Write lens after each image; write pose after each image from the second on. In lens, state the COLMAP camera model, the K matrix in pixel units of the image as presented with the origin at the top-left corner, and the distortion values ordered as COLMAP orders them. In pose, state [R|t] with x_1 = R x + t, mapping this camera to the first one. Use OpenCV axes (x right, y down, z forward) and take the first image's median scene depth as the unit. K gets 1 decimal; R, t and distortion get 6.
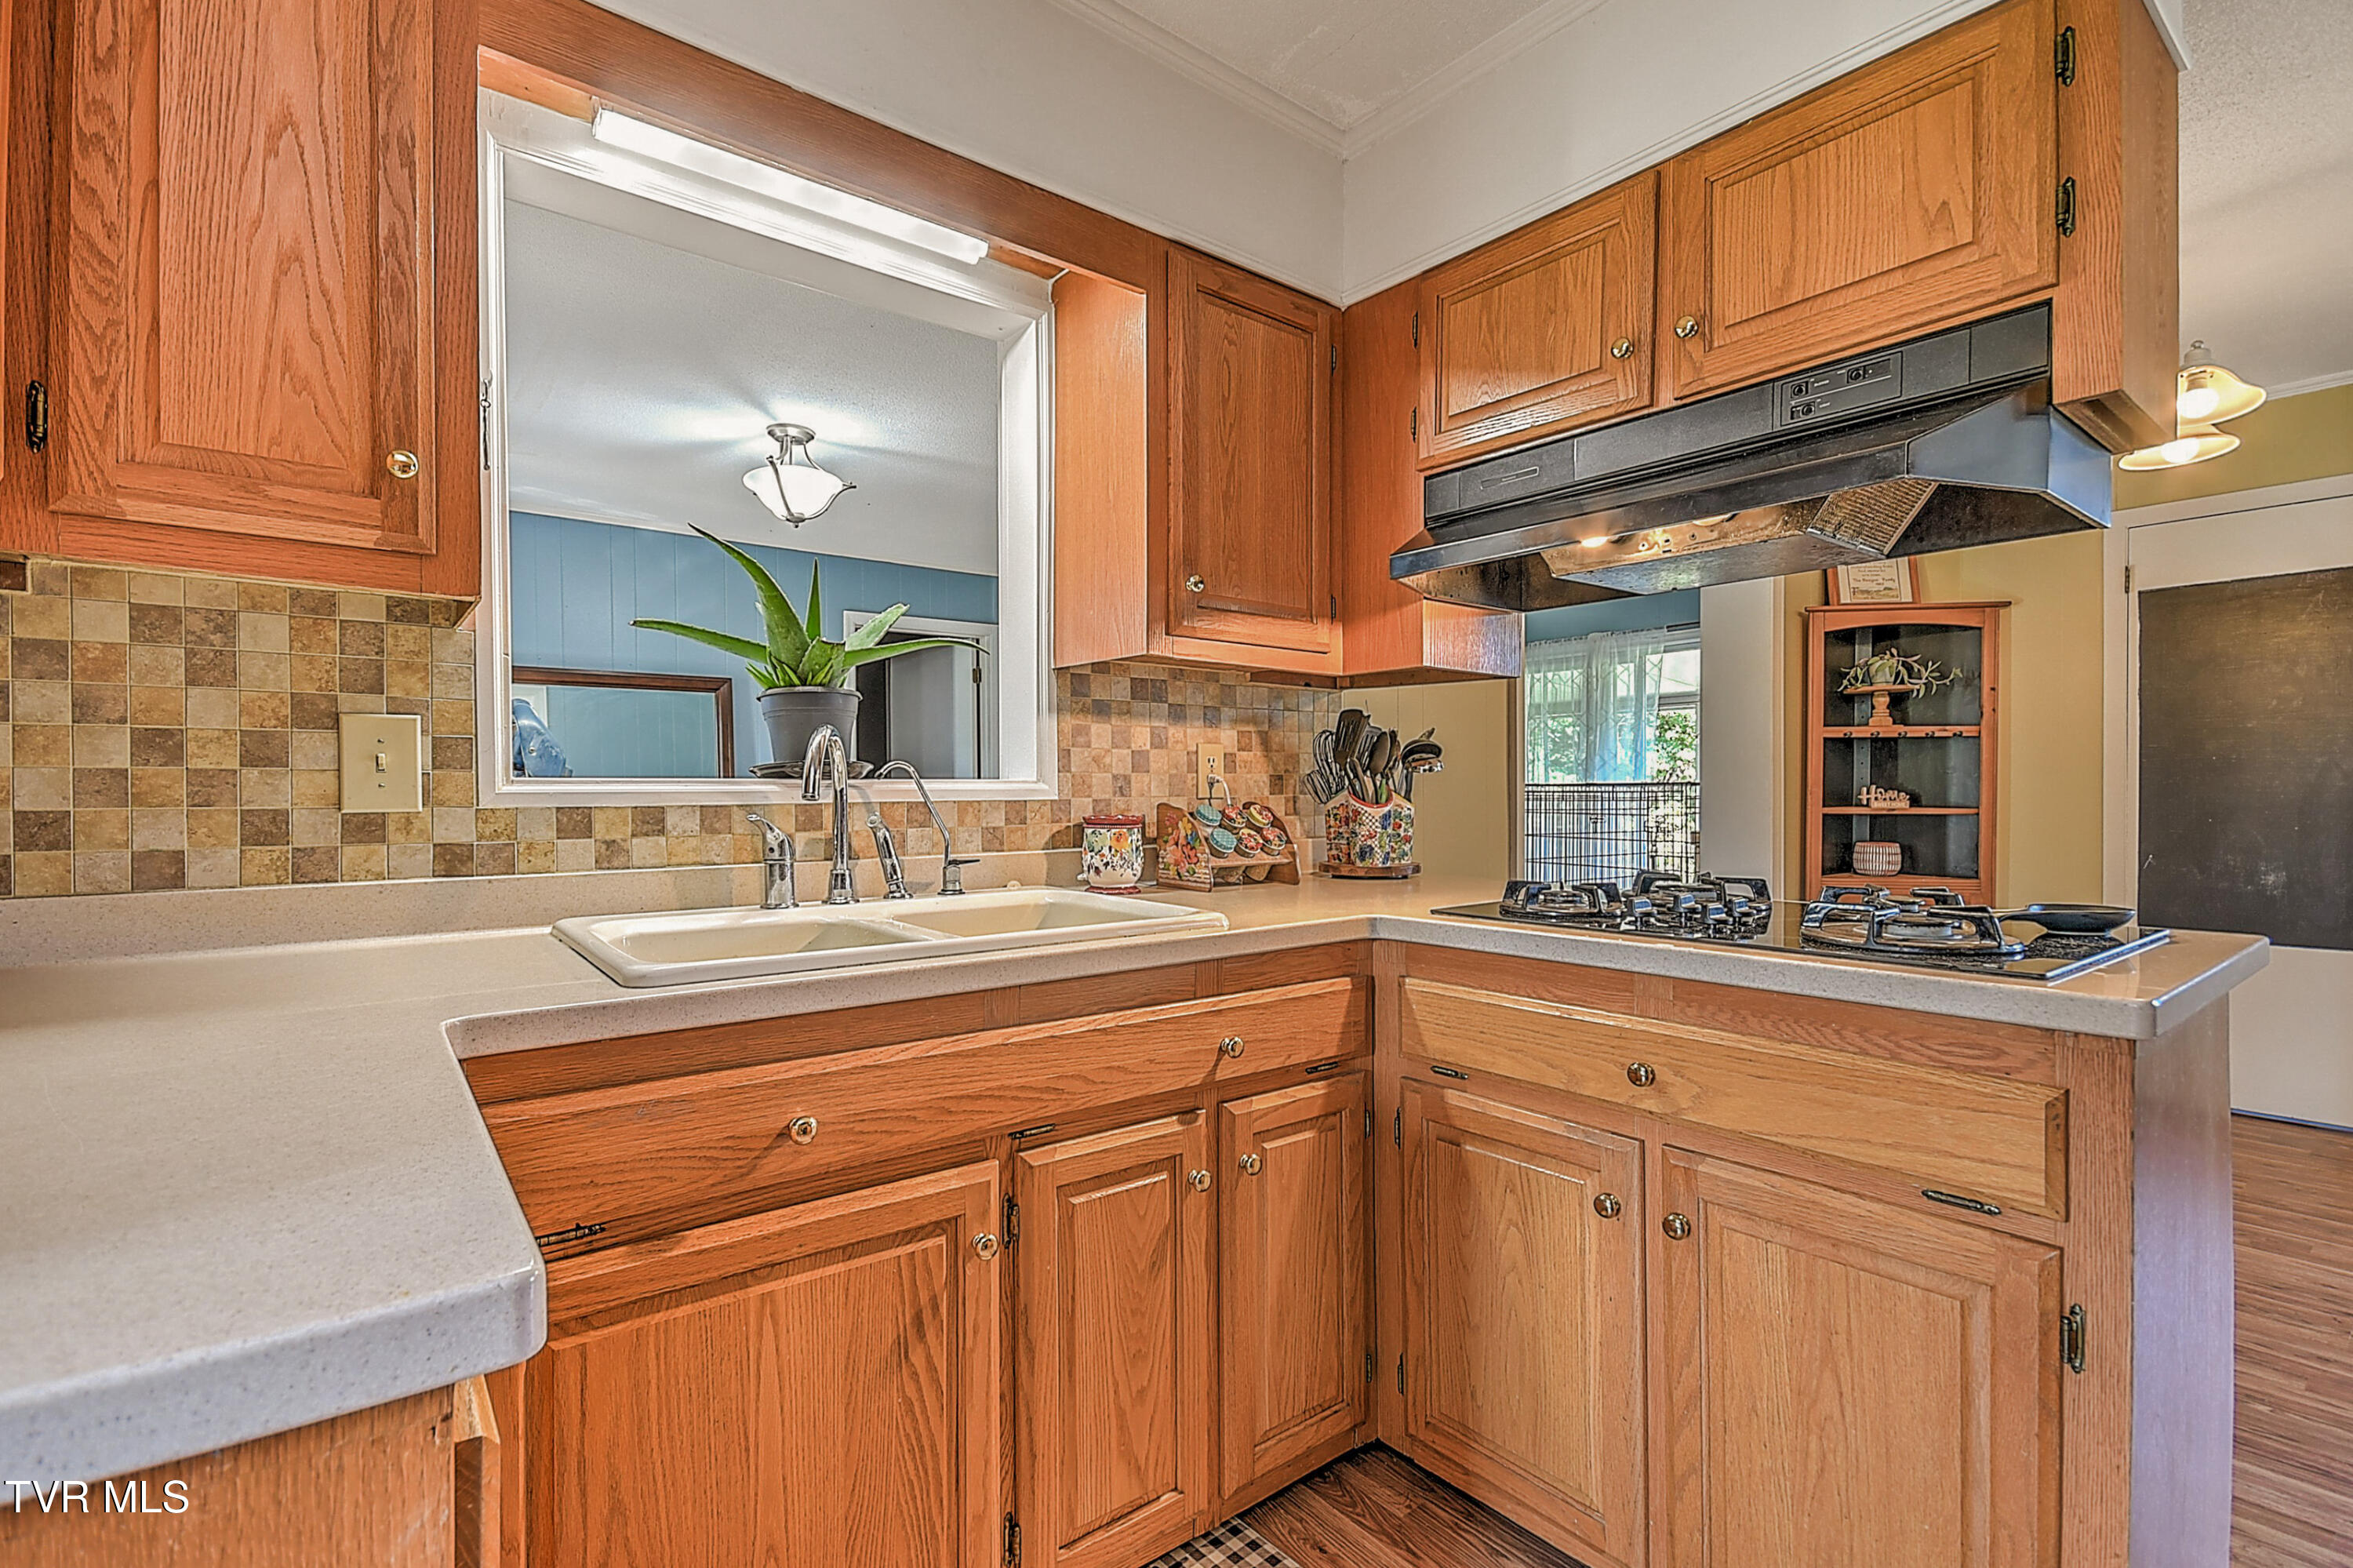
lens RADIAL K [[1055.0, 0, 1171.4], [0, 1055.0, 803.8], [0, 0, 1]] dist [-0.002264, -0.000426]
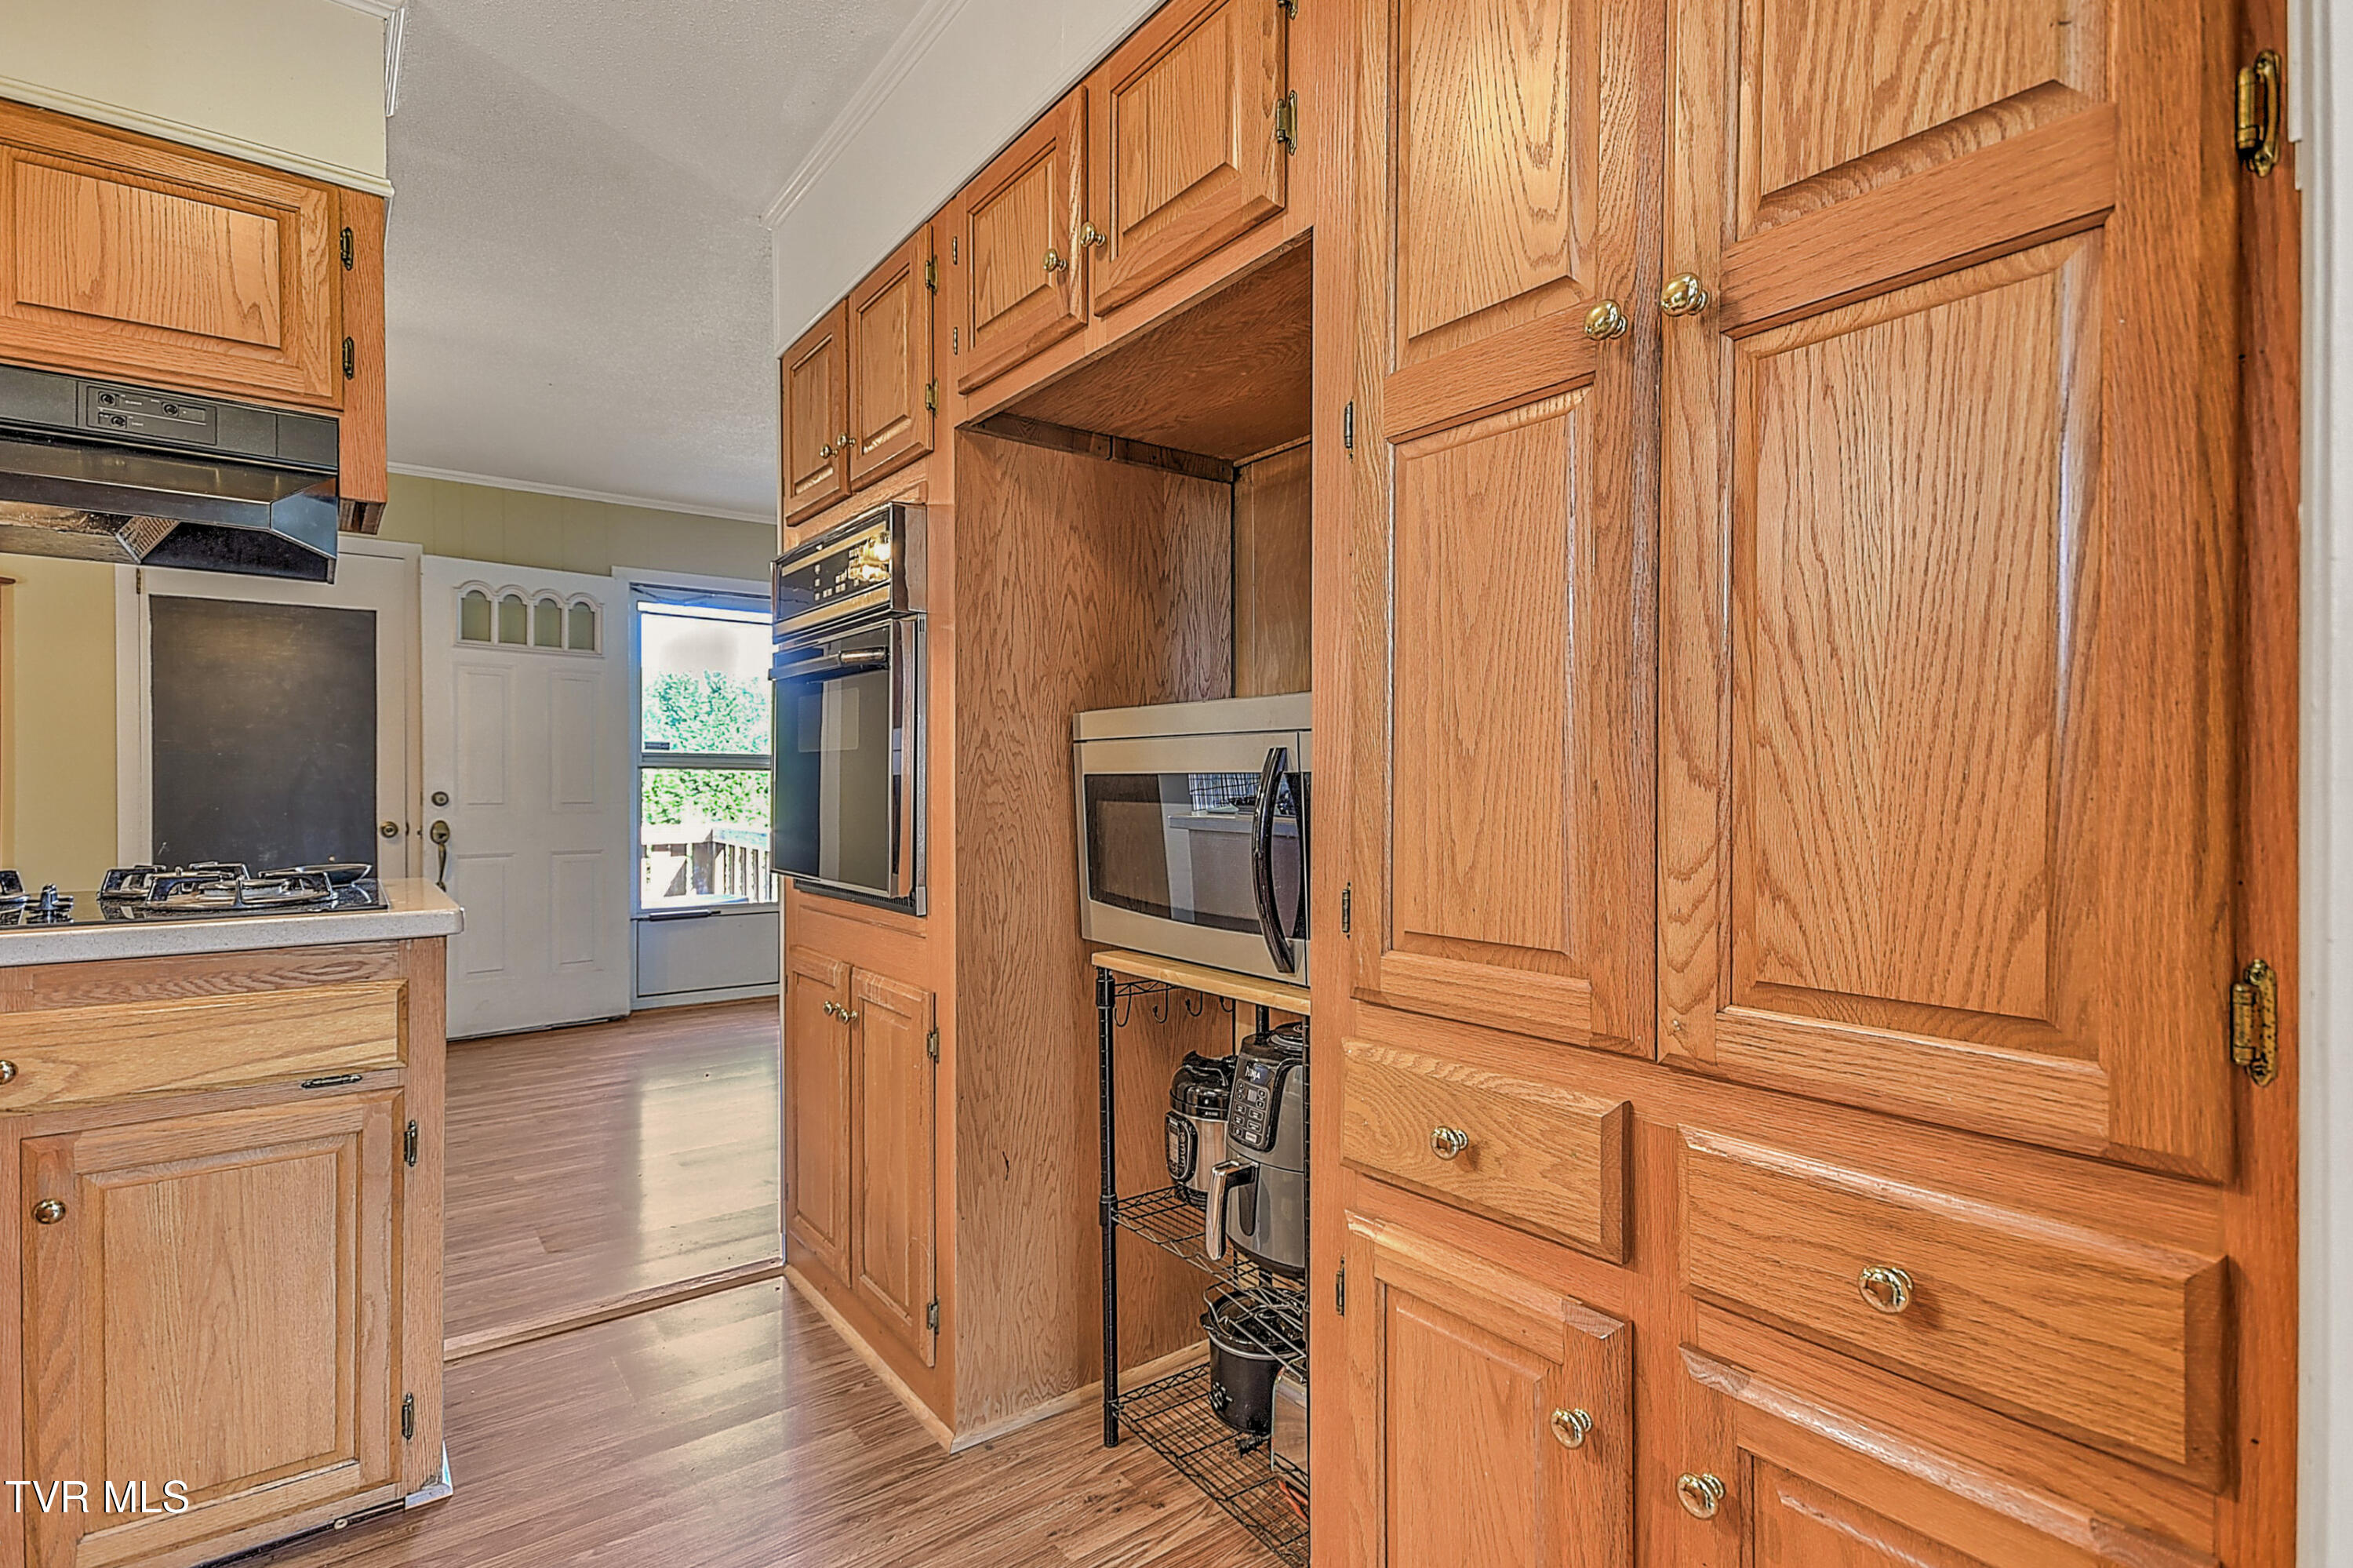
lens RADIAL K [[1127.9, 0, 1173.1], [0, 1127.9, 791.0], [0, 0, 1]] dist [-0.000651, -0.000121]
pose [[0.005109, -0.001840, 0.999985, -0.619642], [0.008747, 0.999960, 0.001796, 0.008442], [-0.999949, 0.008737, 0.005124, -0.086224]]
